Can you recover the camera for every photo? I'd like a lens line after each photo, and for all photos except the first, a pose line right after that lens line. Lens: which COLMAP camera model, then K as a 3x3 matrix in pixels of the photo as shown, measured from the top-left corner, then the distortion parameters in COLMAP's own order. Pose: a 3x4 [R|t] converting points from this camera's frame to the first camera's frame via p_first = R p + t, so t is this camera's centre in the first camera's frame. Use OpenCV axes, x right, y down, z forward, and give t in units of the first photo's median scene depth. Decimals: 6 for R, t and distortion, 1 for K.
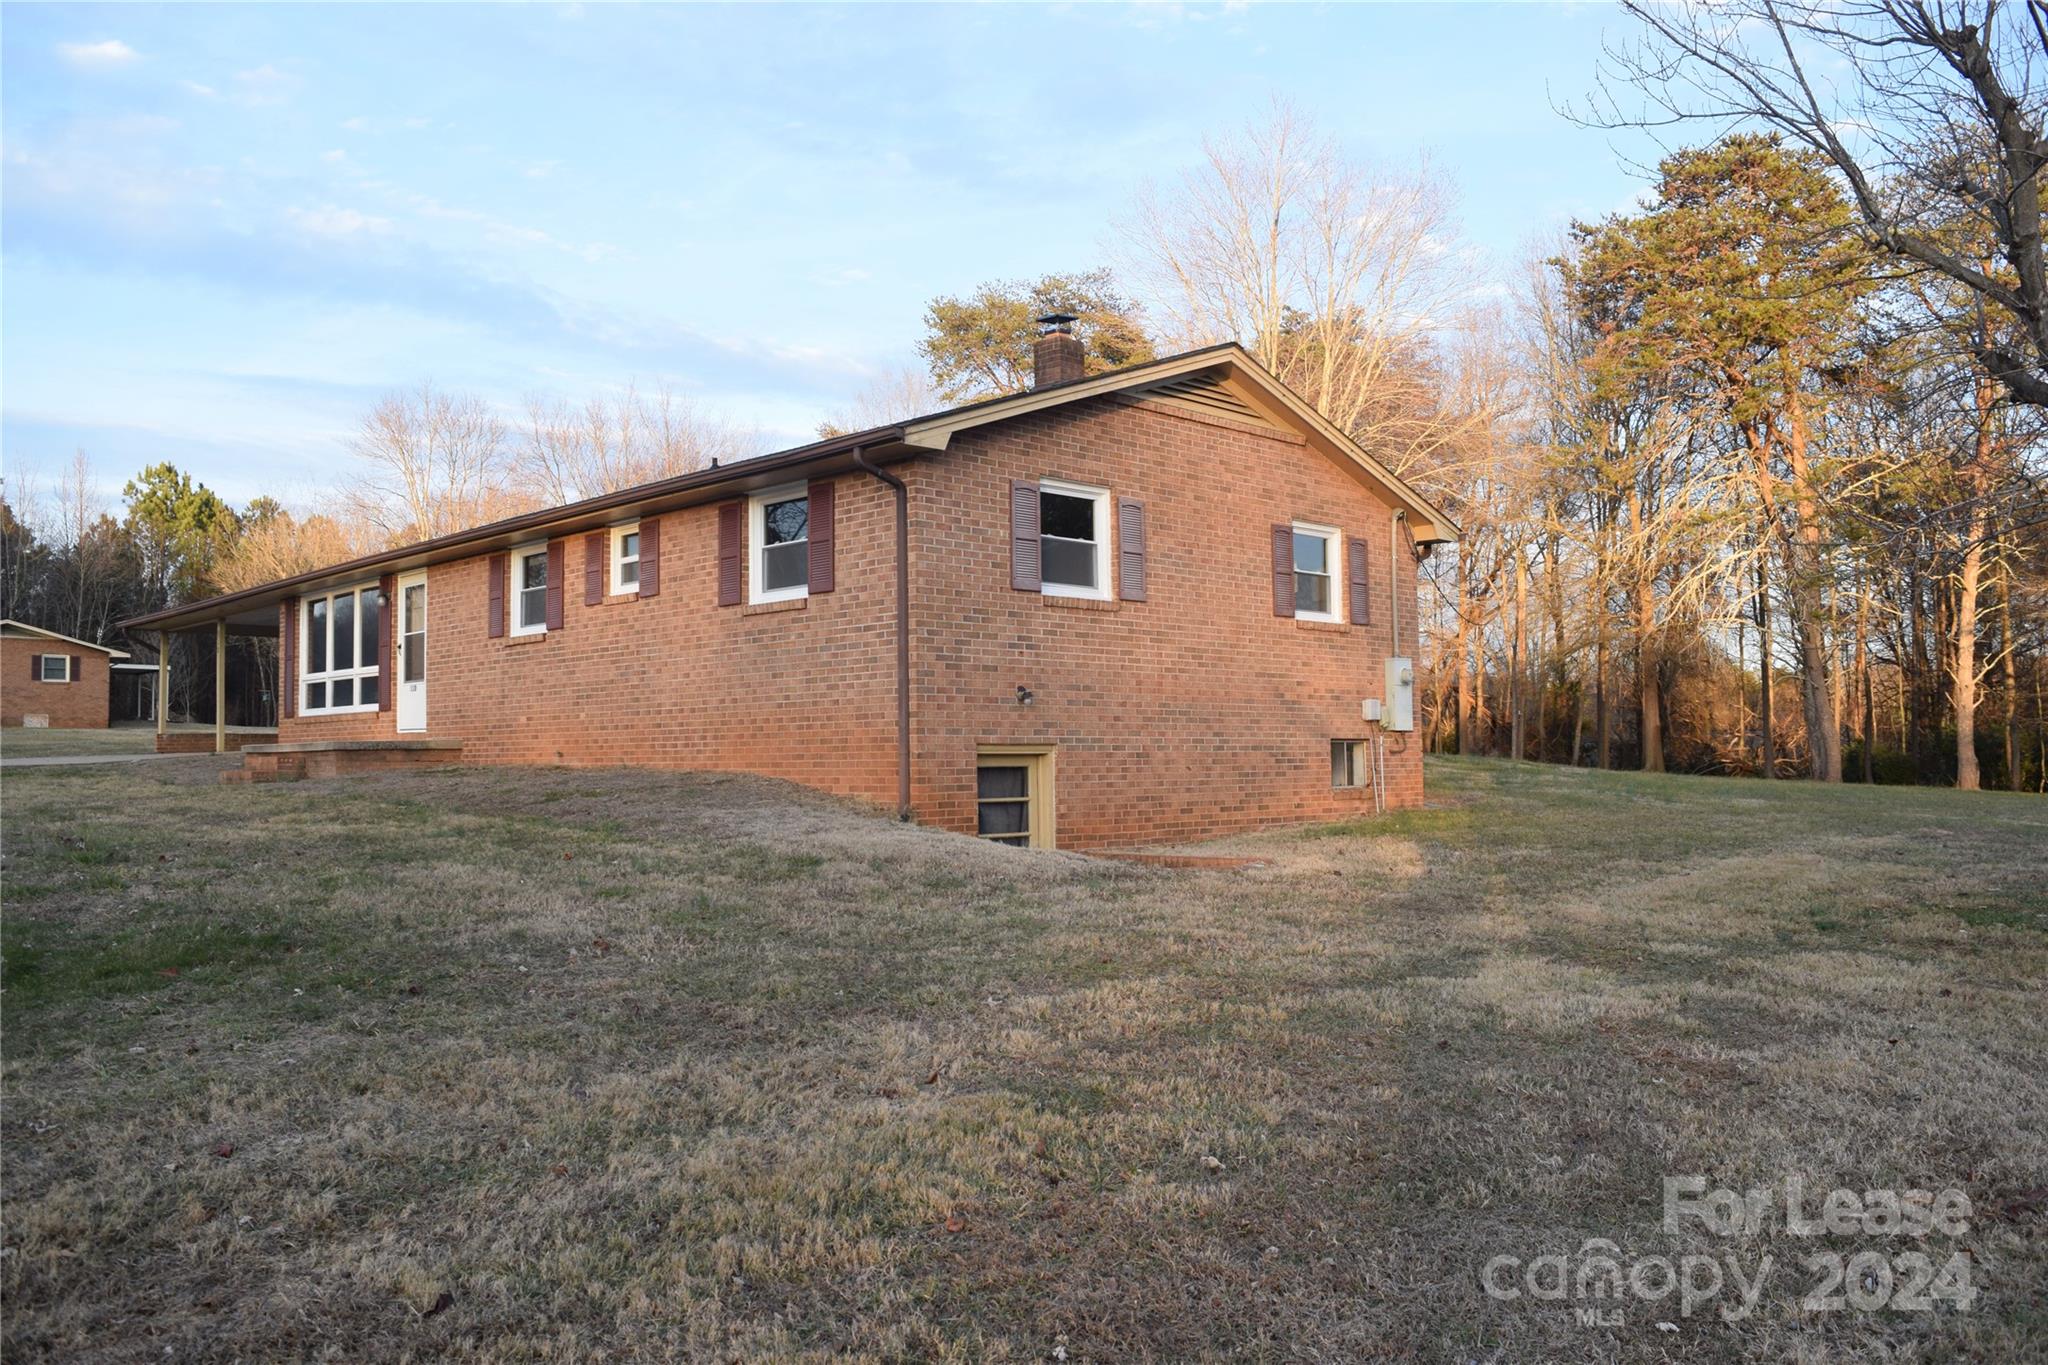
lens RADIAL K [[1612.5, 0, 1024.0], [0, 1612.5, 682.5], [0, 0, 1]] dist [-0.078553, 0.003711]
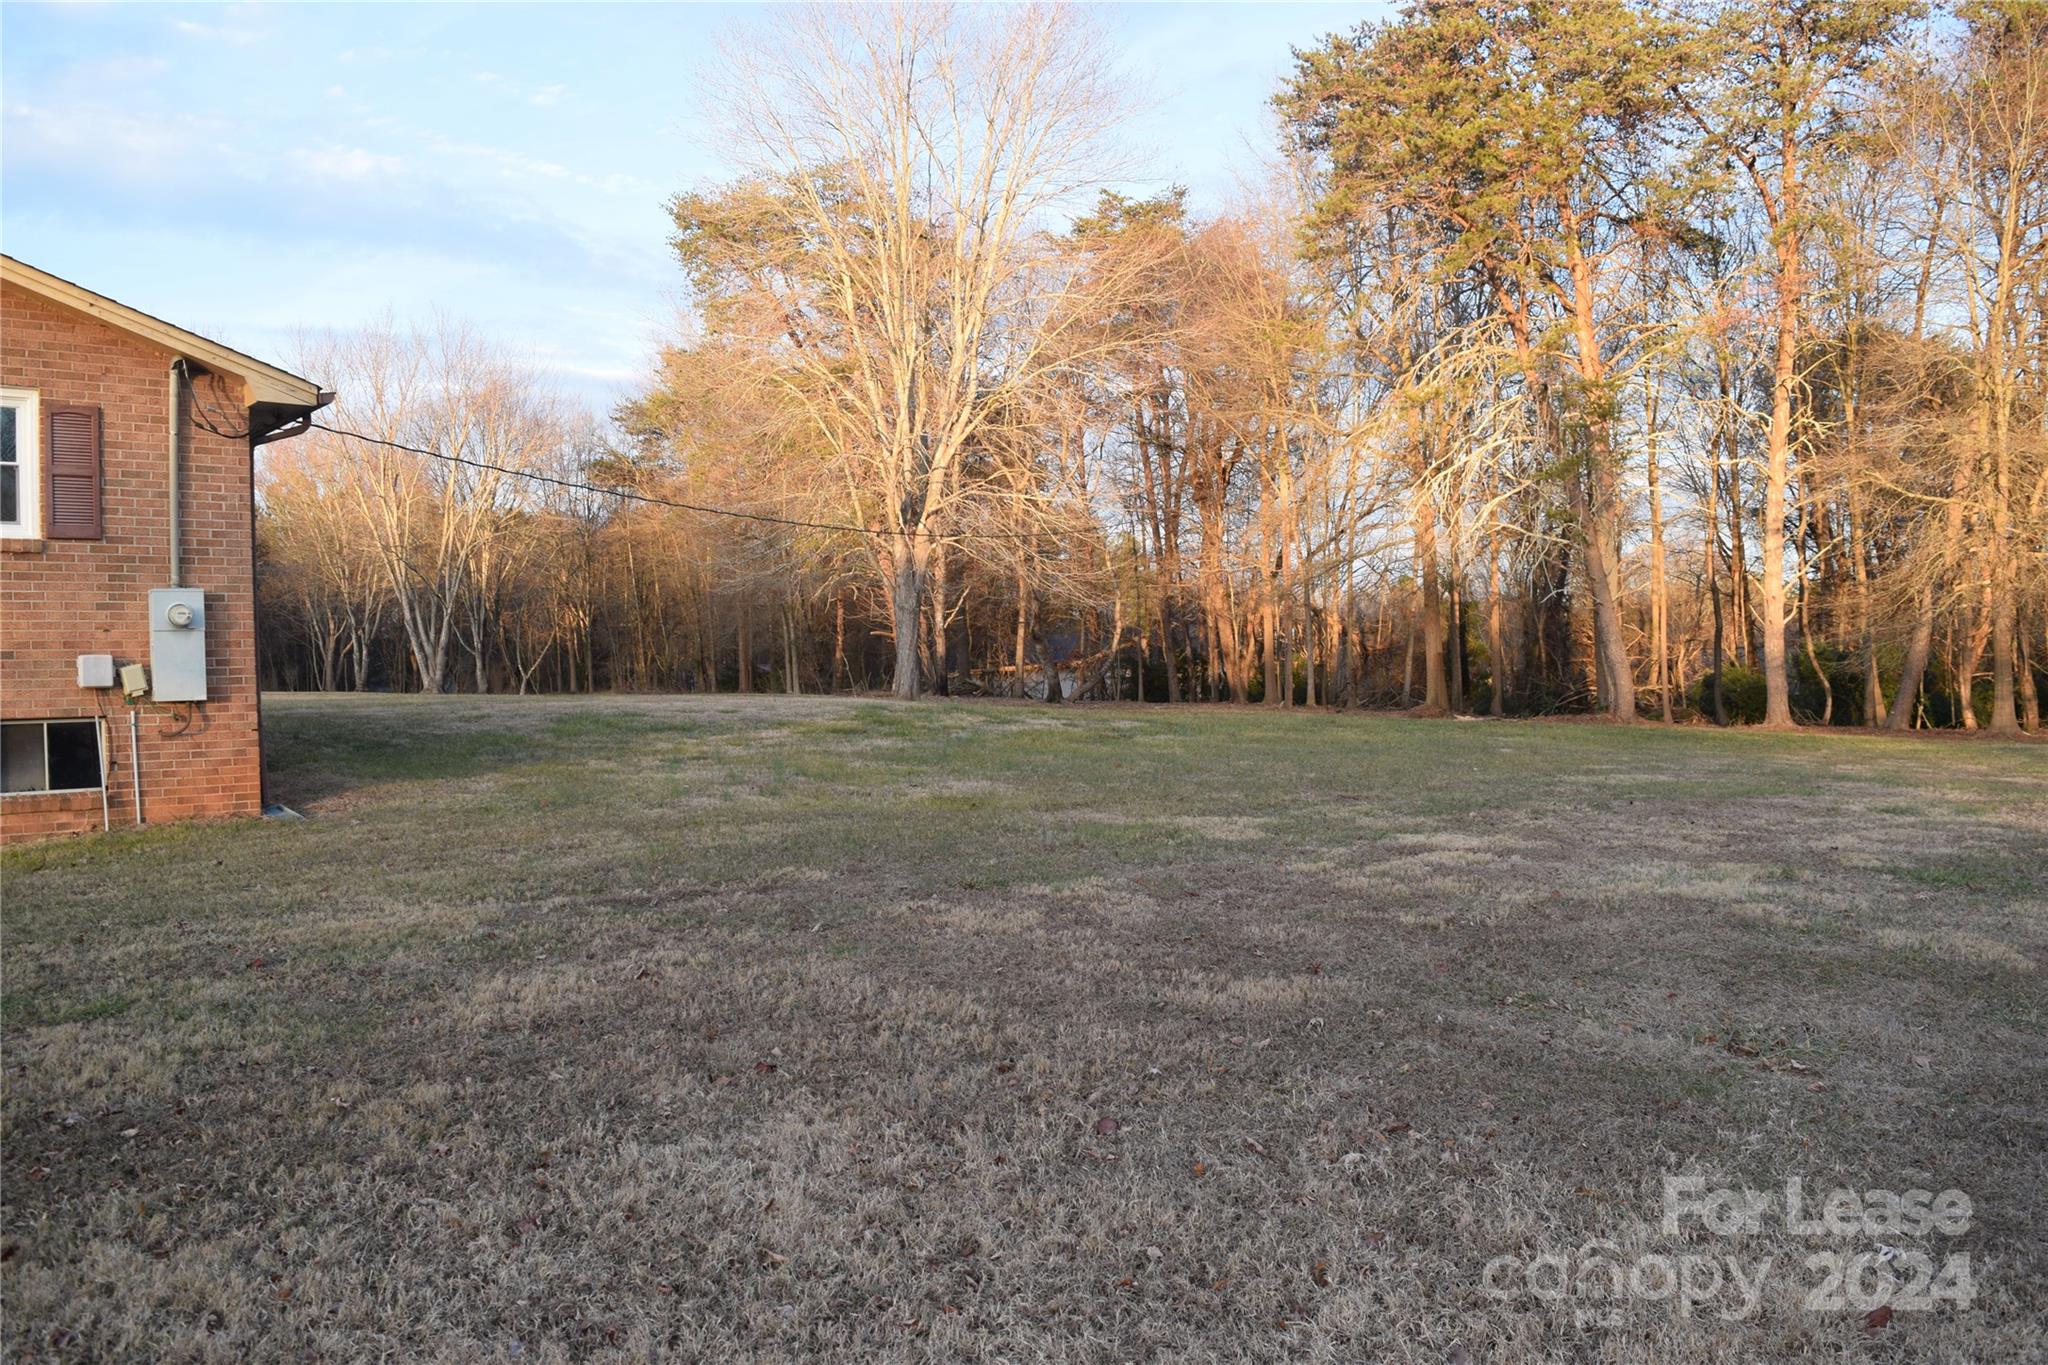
lens RADIAL K [[1638.8, 0, 1024.0], [0, 1638.8, 682.5], [0, 0, 1]] dist [-0.105012, 0.073824]
pose [[0.997847, -0.023438, -0.061248, 0.704970], [0.025943, 0.998846, 0.040427, 0.006052], [0.060229, -0.041929, 0.997304, 0.435141]]
